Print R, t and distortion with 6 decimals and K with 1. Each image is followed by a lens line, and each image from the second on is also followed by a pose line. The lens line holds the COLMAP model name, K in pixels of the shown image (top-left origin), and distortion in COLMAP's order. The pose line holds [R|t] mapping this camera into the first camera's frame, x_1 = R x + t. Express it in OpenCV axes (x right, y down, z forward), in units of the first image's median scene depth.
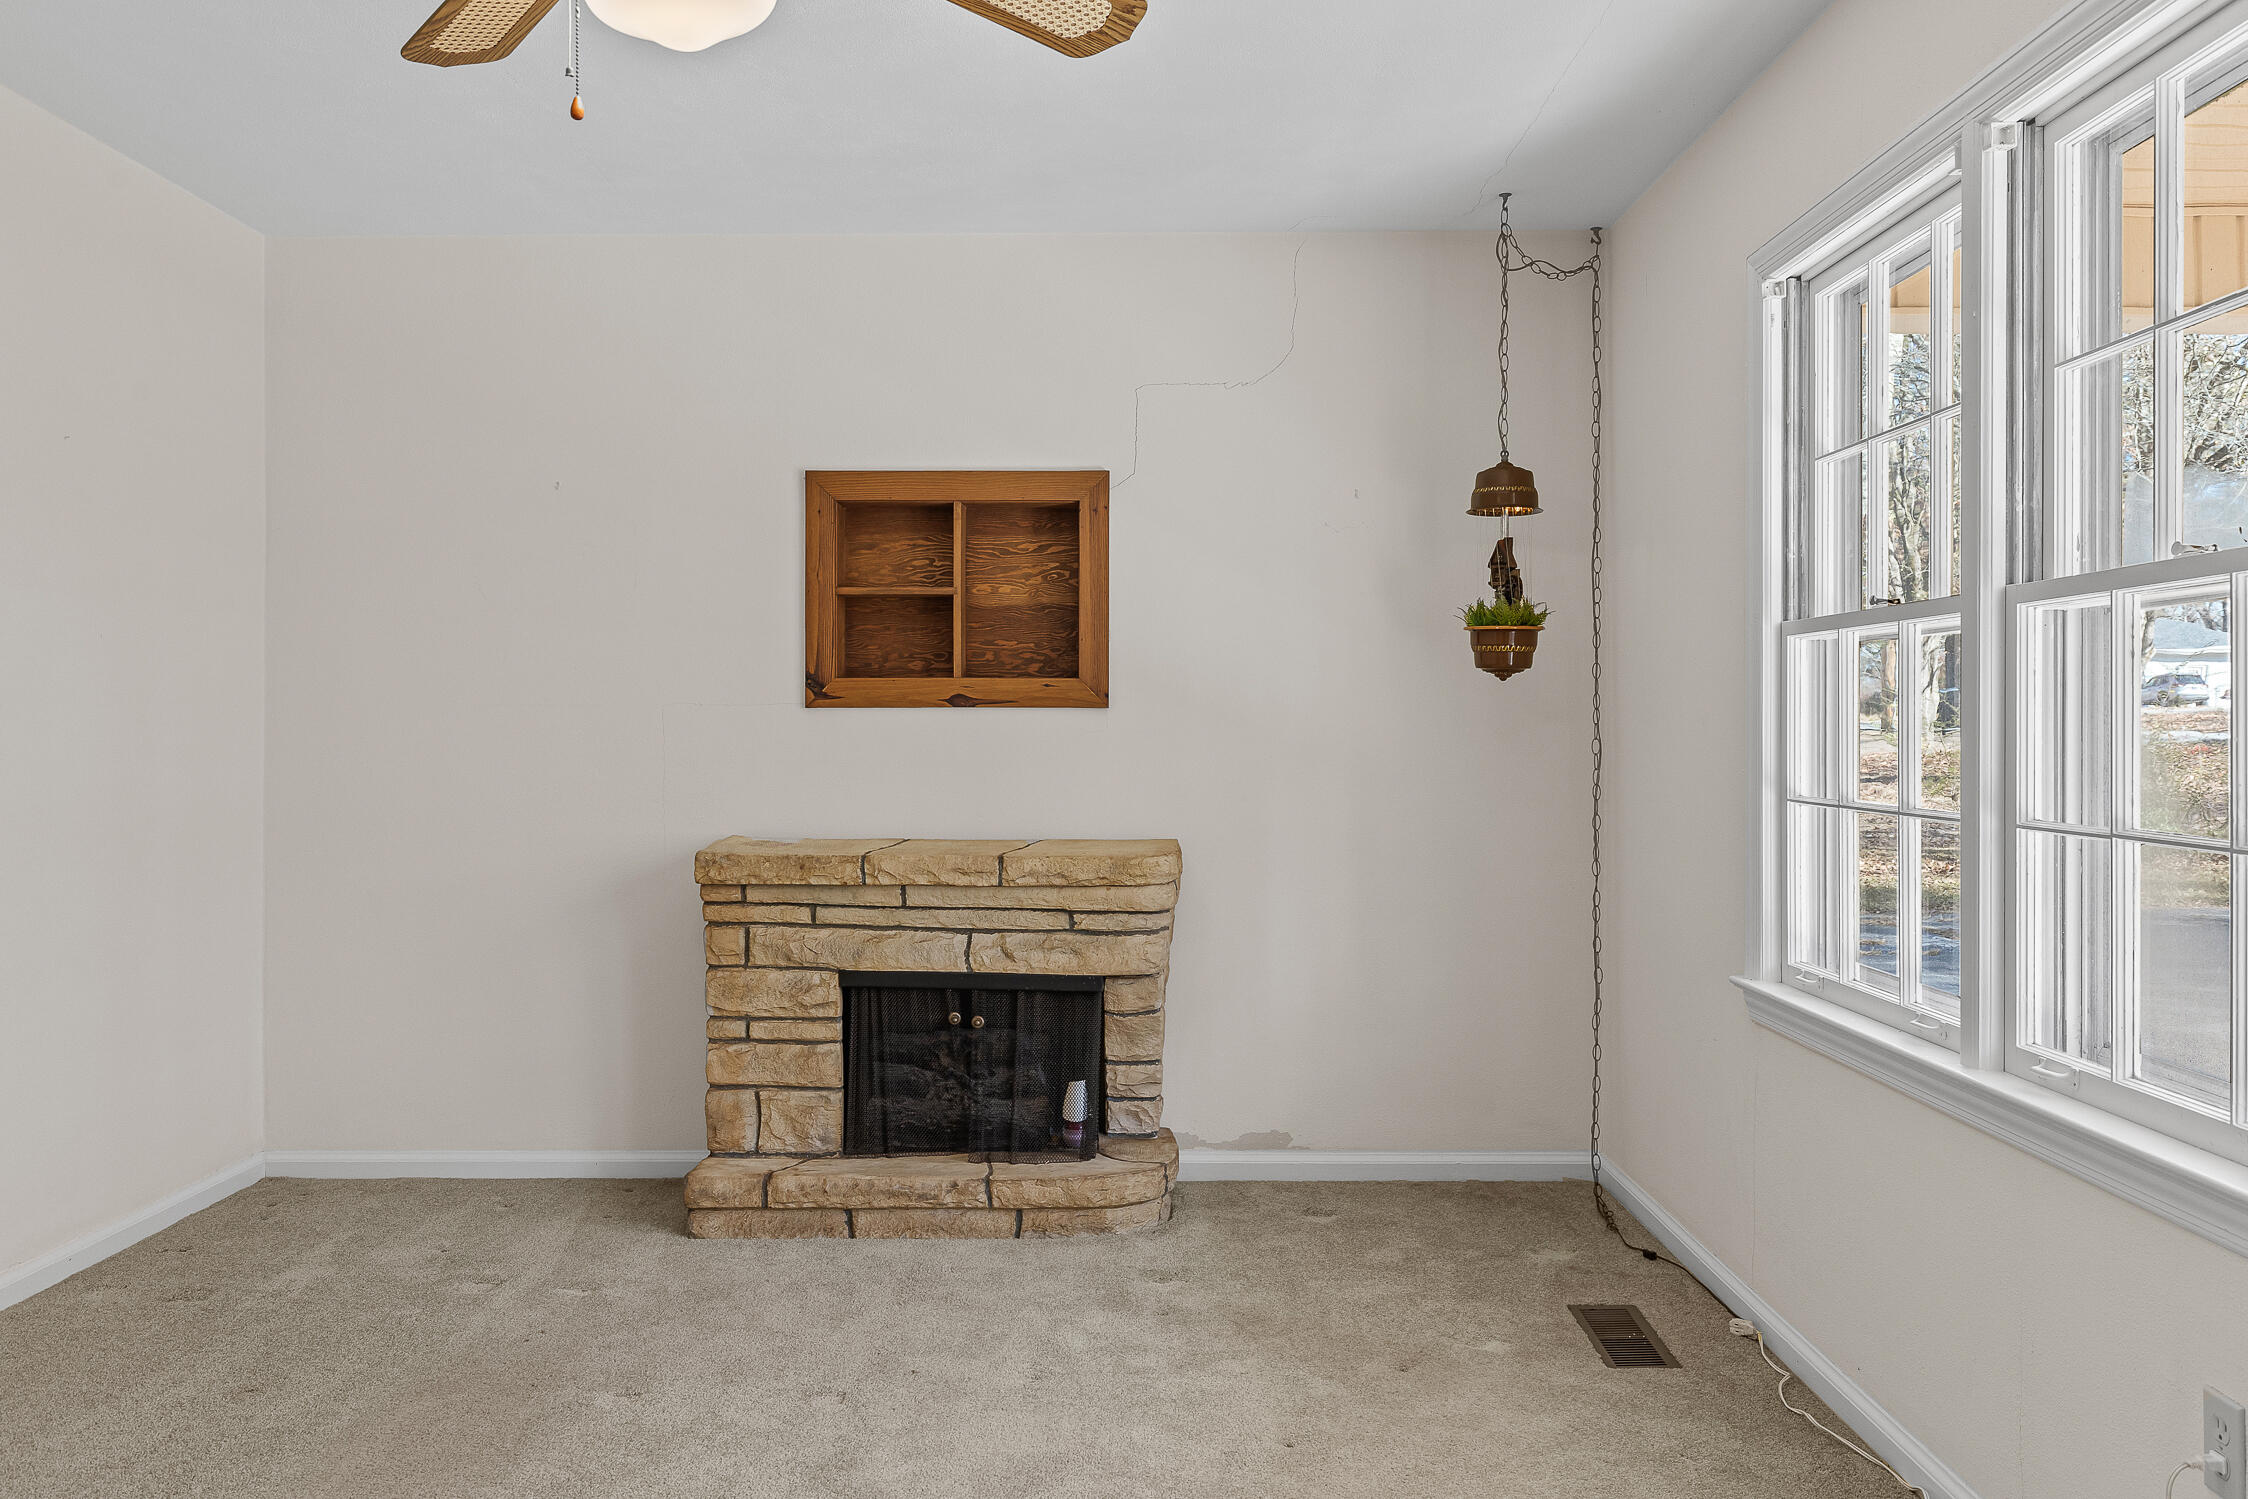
lens RADIAL K [[1767.9, 0, 1124.5], [0, 1767.9, 746.8], [0, 0, 1]] dist [0.007506, -0.006222]
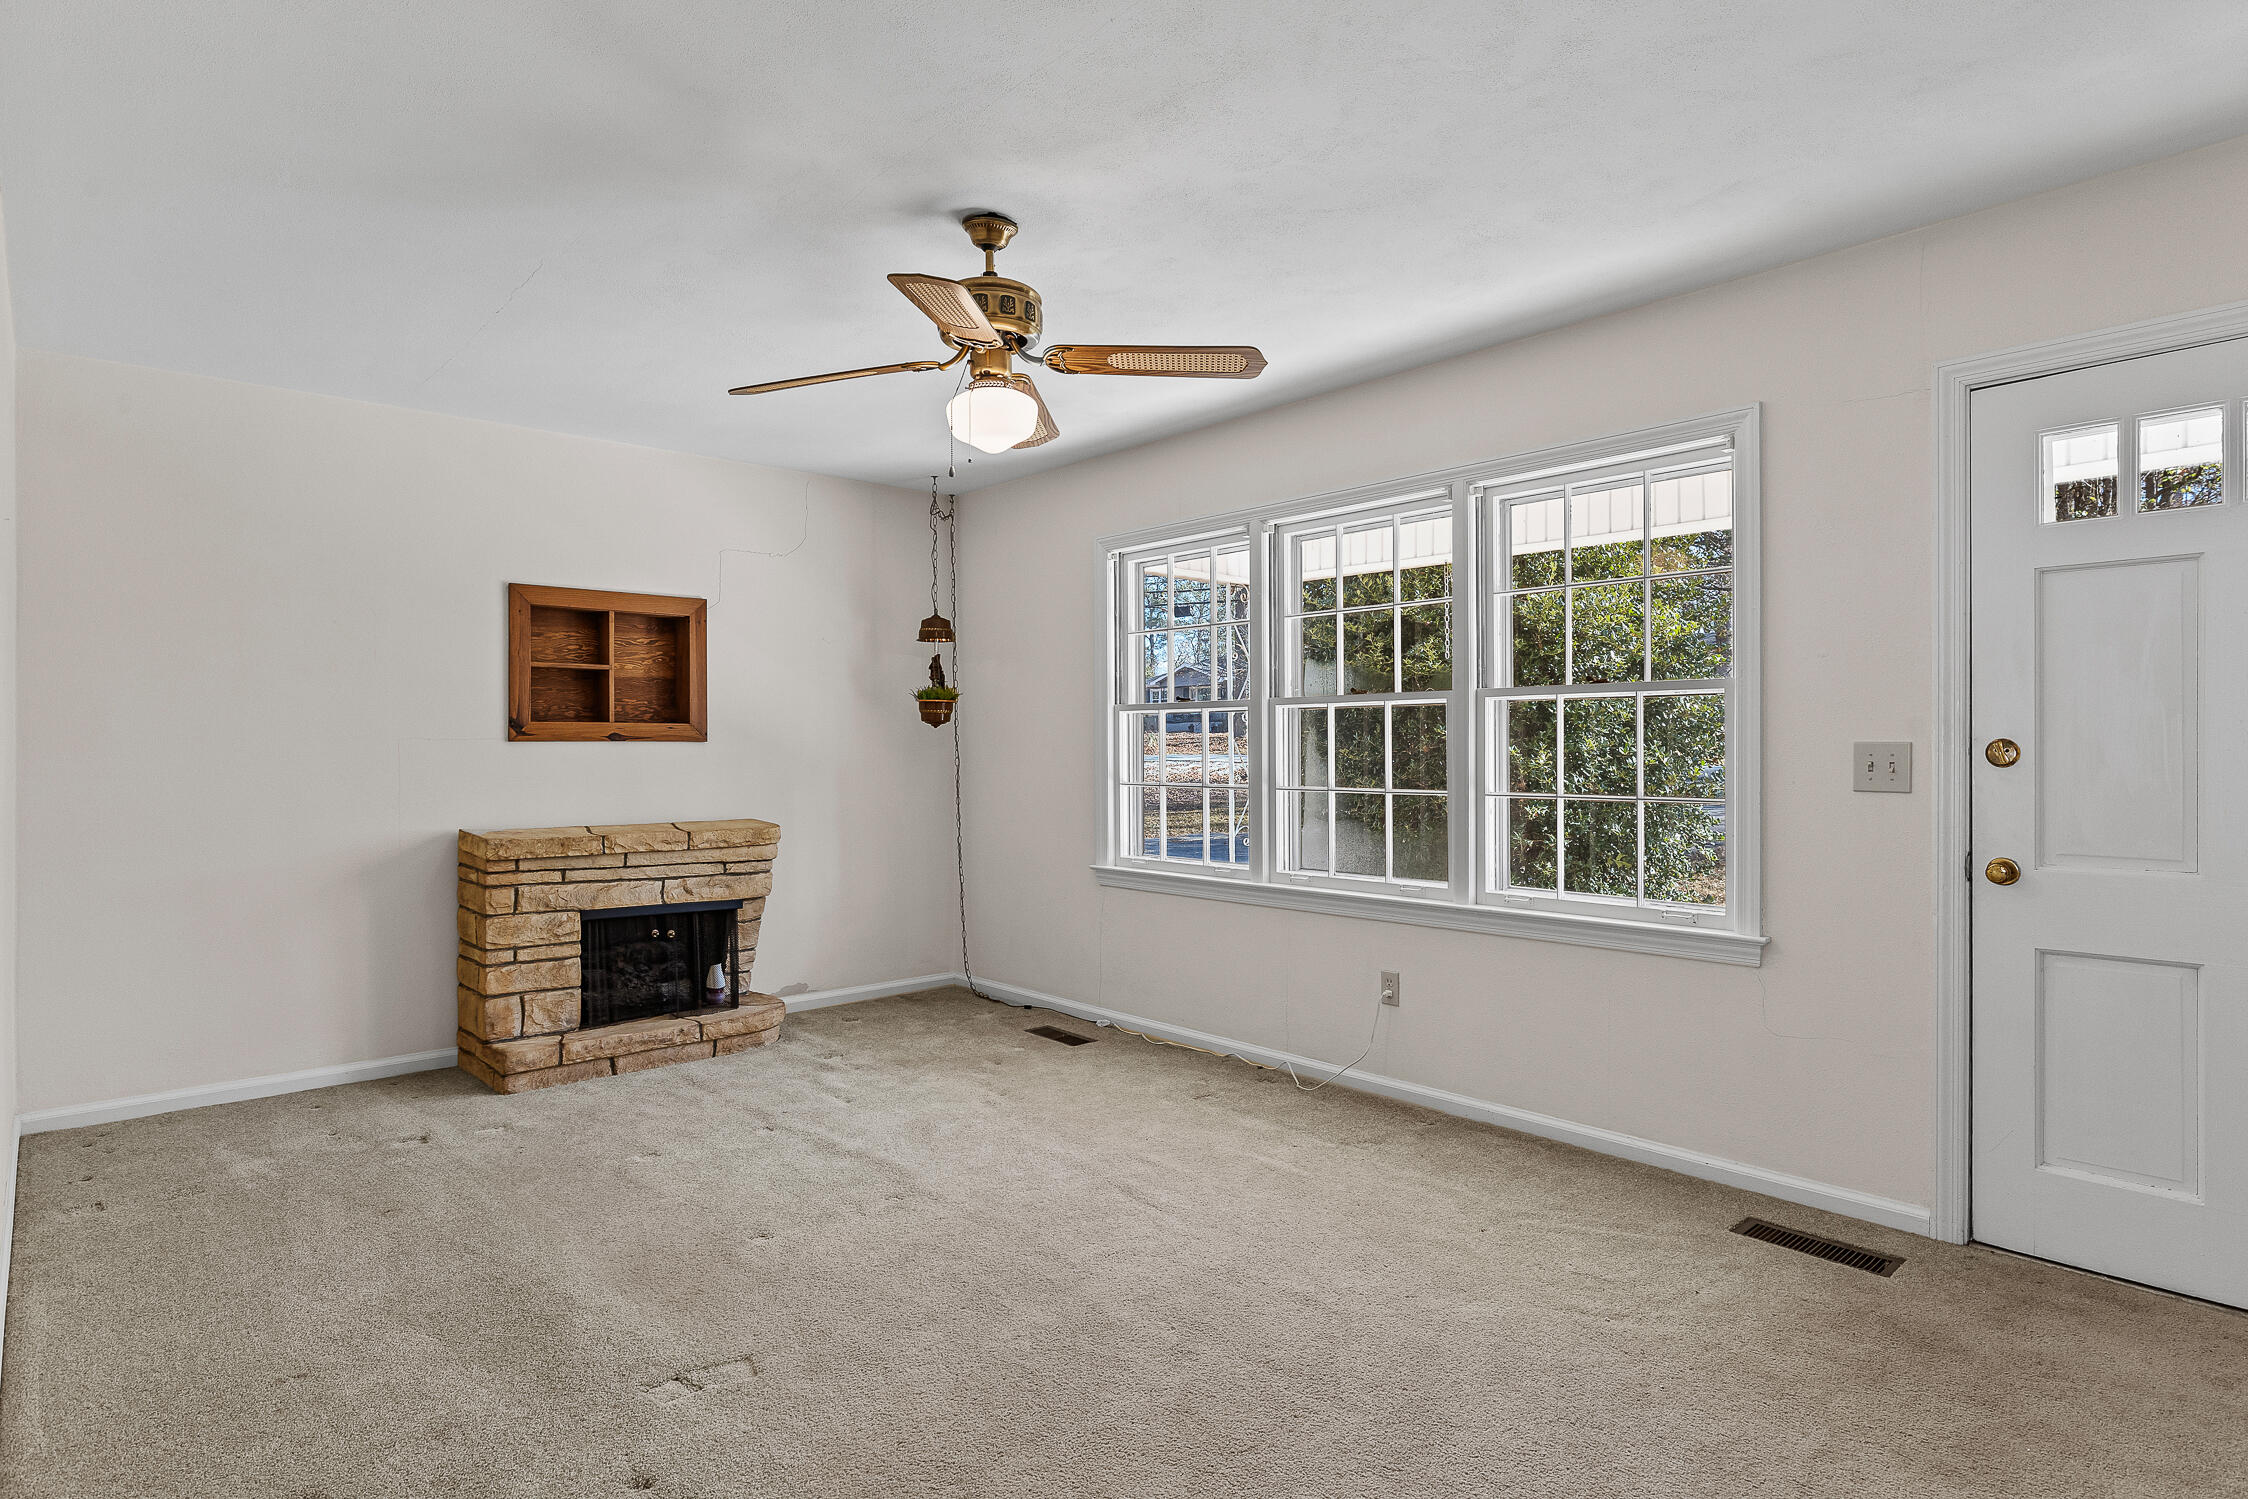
lens RADIAL K [[1200.2, 0, 1115.6], [0, 1200.2, 752.1], [0, 0, 1]] dist [-0.000557, -0.000764]
pose [[0.741136, -0.004905, 0.671337, -0.521719], [0.011743, 0.999915, -0.005659, -0.001617], [-0.671253, 0.012077, 0.741130, -0.102568]]
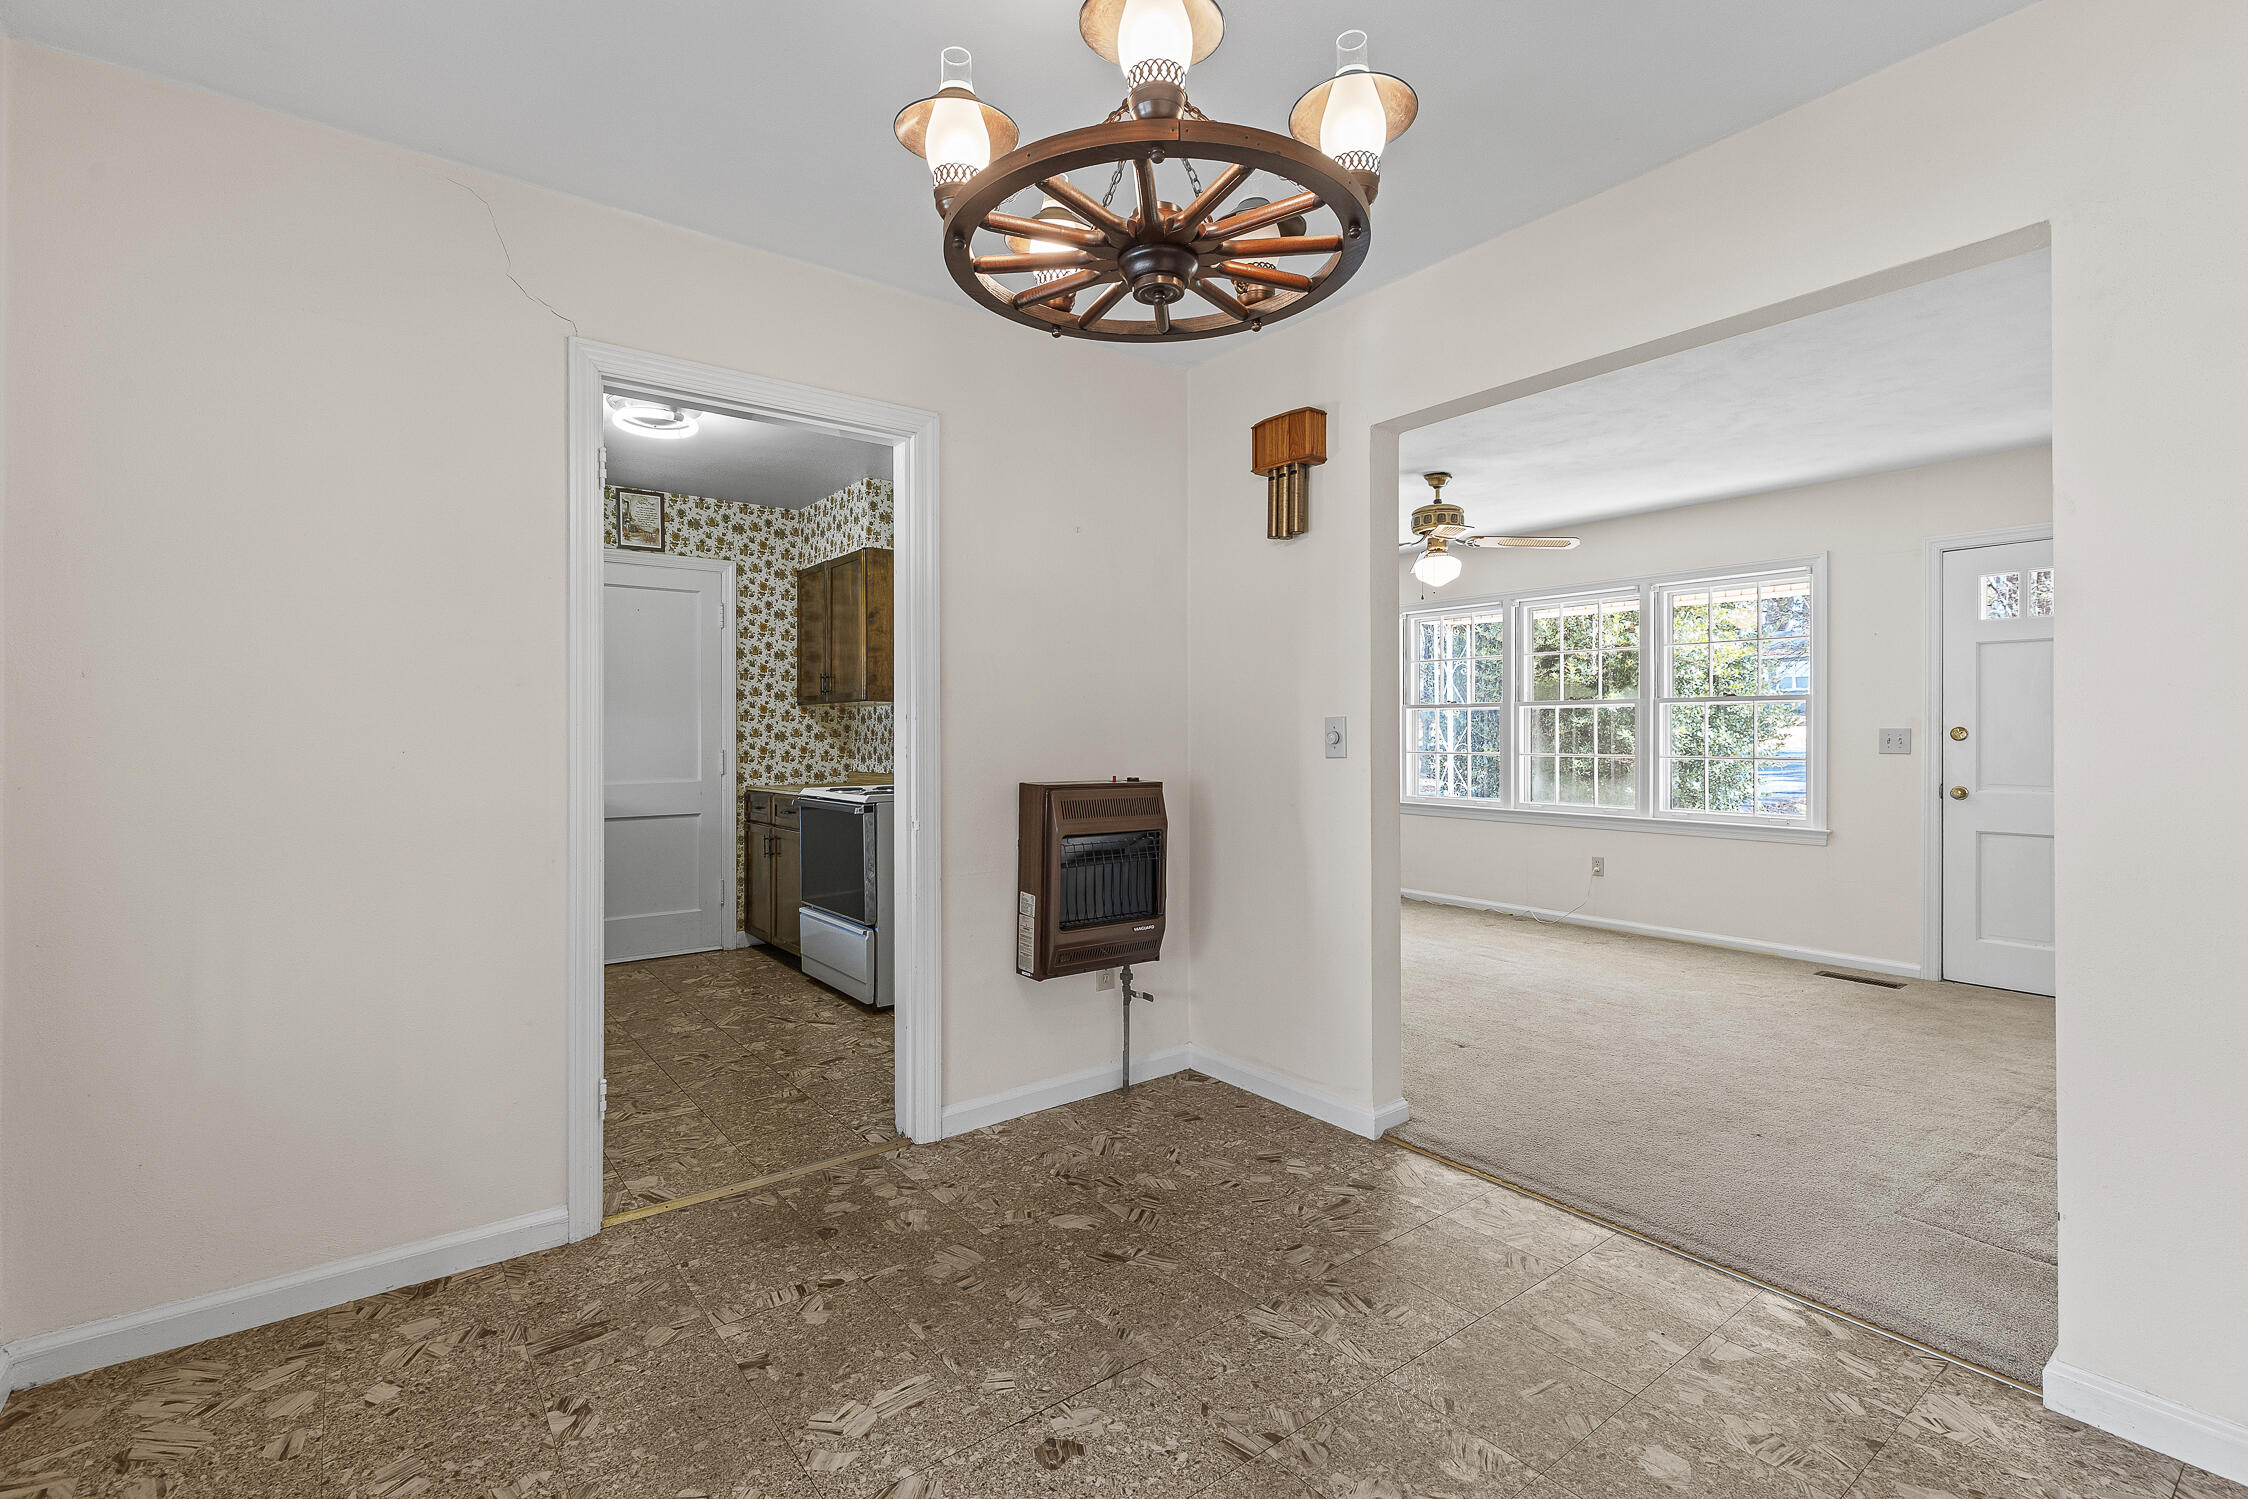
lens RADIAL K [[1014.8, 0, 1108.9], [0, 1014.8, 733.8], [0, 0, 1]] dist [0.001895, -0.000200]
pose [[0.789172, -0.003073, 0.614164, -1.157302], [0.008819, 0.999941, -0.006328, -0.000563], [-0.614108, 0.010410, 0.789153, -0.252092]]
